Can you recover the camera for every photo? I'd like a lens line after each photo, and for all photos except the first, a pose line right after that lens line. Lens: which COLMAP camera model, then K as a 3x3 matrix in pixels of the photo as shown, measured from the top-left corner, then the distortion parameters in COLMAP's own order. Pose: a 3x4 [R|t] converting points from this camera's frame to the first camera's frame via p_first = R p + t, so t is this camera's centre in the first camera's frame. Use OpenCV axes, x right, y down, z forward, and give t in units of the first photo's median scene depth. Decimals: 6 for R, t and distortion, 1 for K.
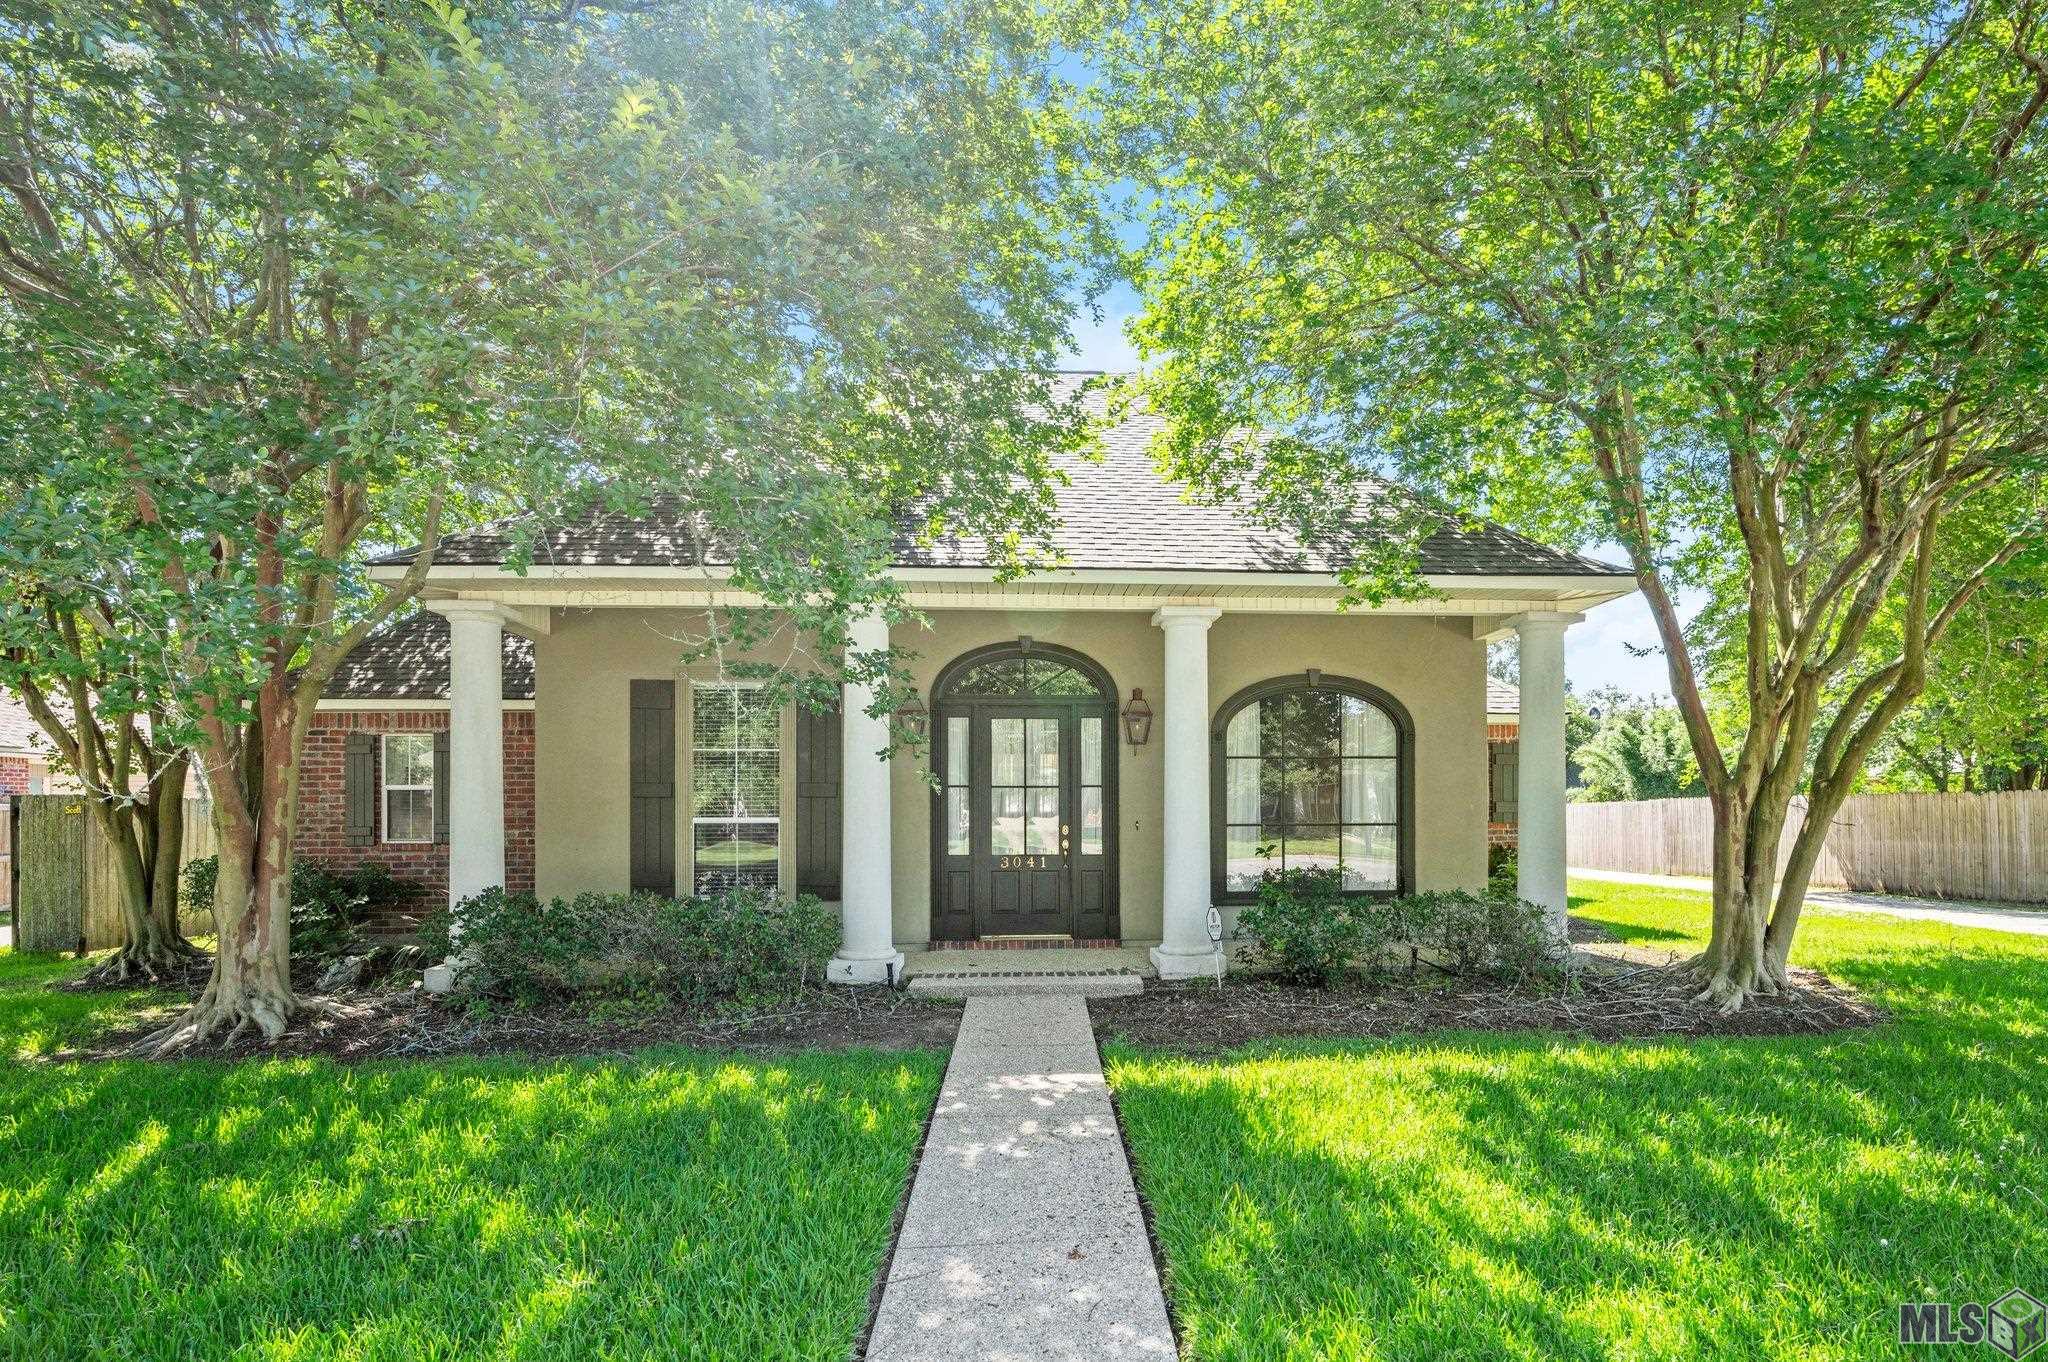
lens RADIAL K [[1085.1, 0, 1024.2], [0, 1085.1, 693.7], [0, 0, 1]] dist [-0.005822, -0.000177]
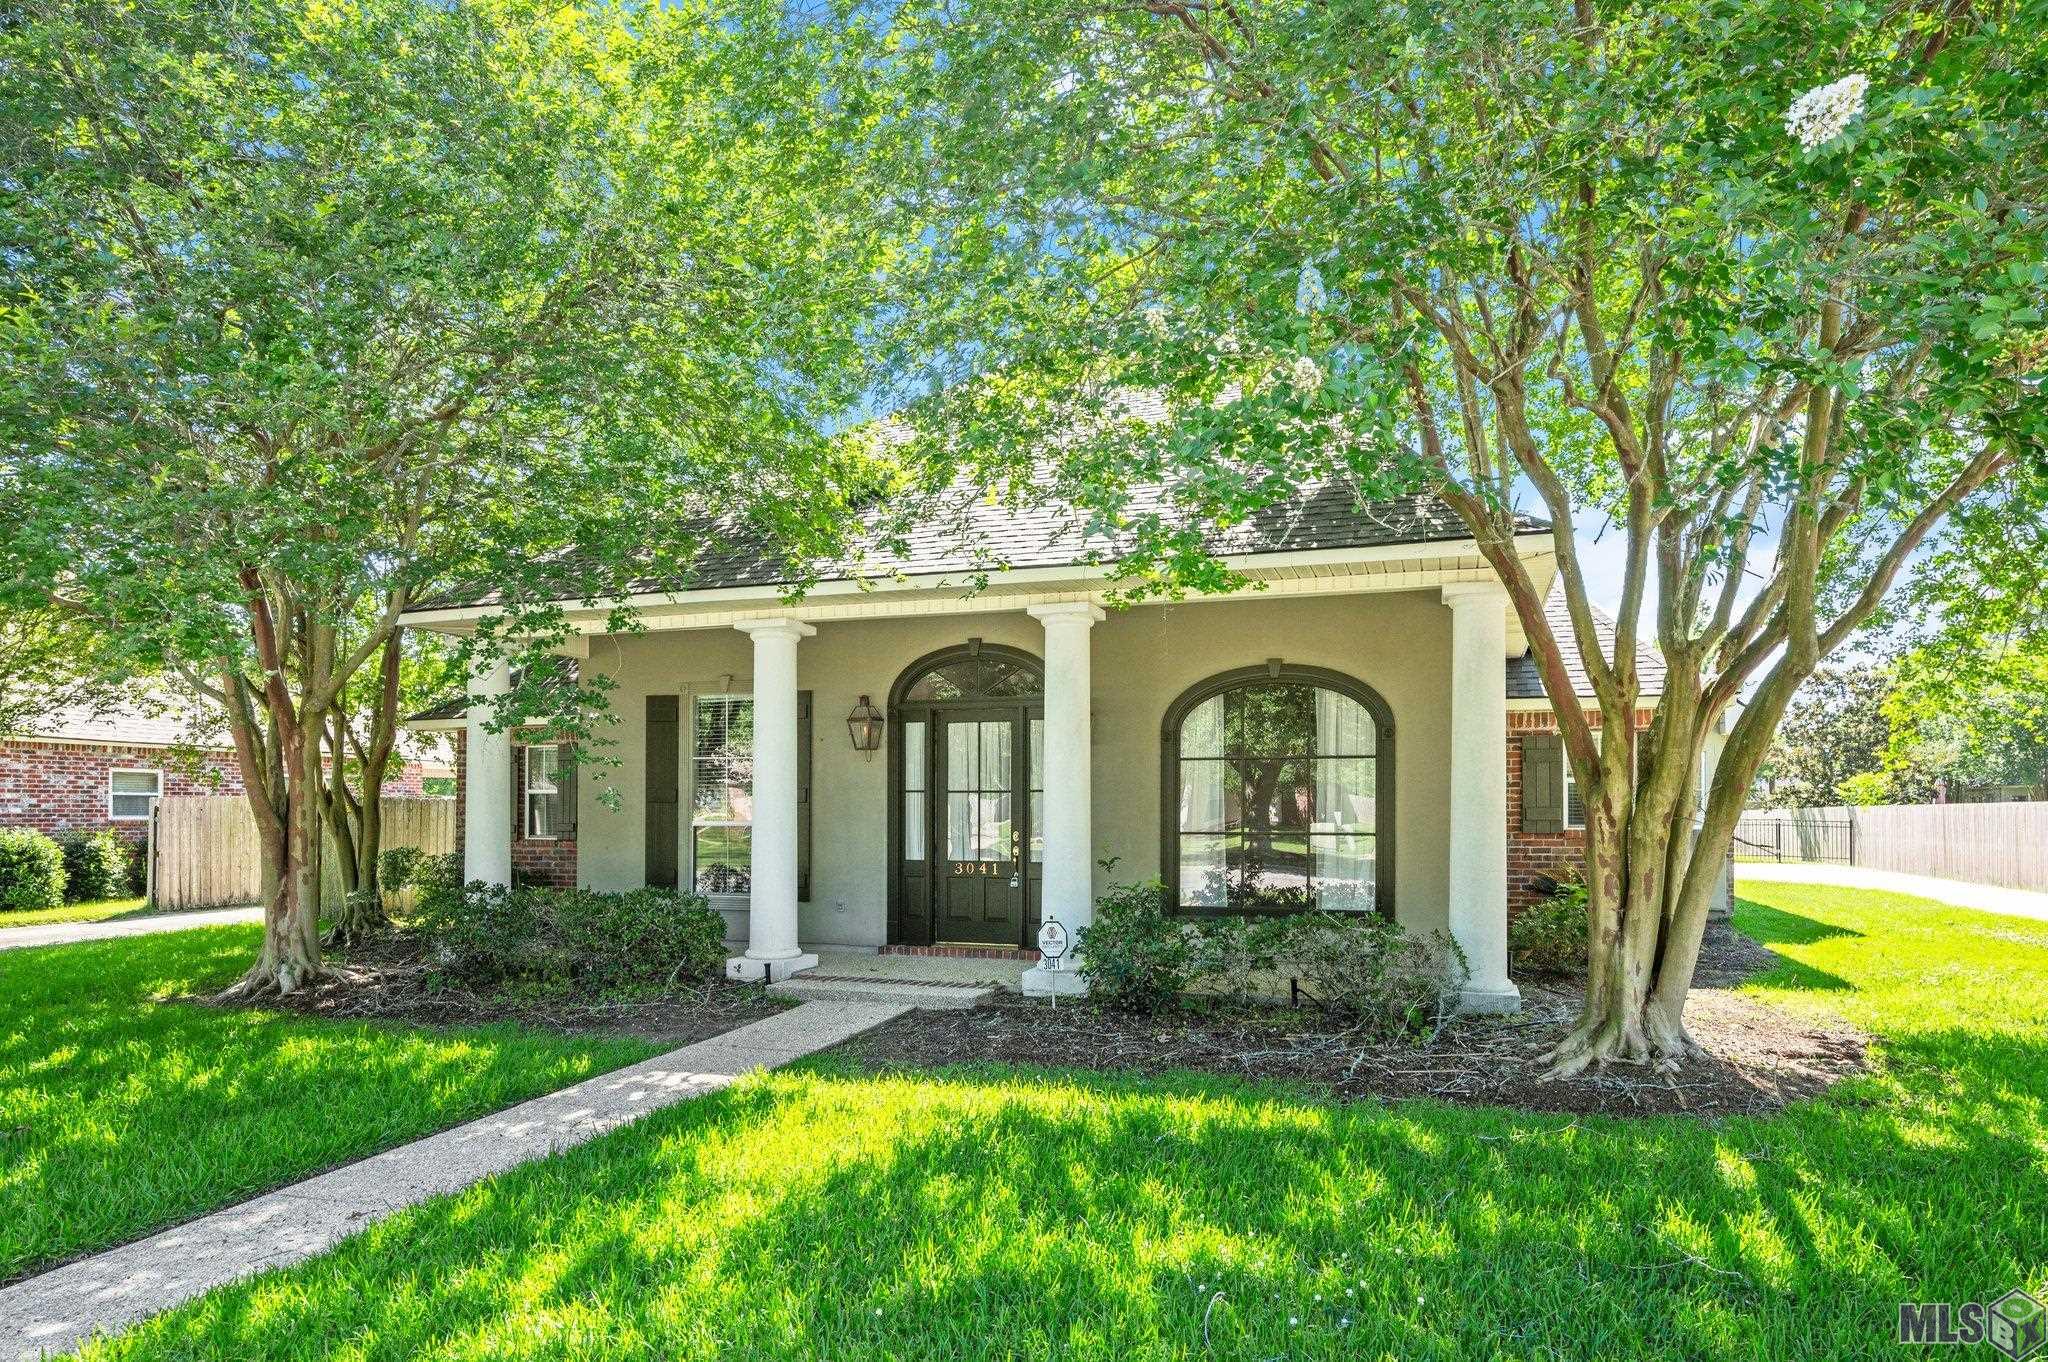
lens RADIAL K [[1163.9, 0, 1024.0], [0, 1163.9, 670.0], [0, 0, 1]] dist [-0.002093, 0.000691]
pose [[0.926668, -0.040986, -0.373640, 0.570113], [0.038509, 0.999159, -0.014095, -0.009628], [0.373904, -0.001327, 0.927467, 0.052837]]
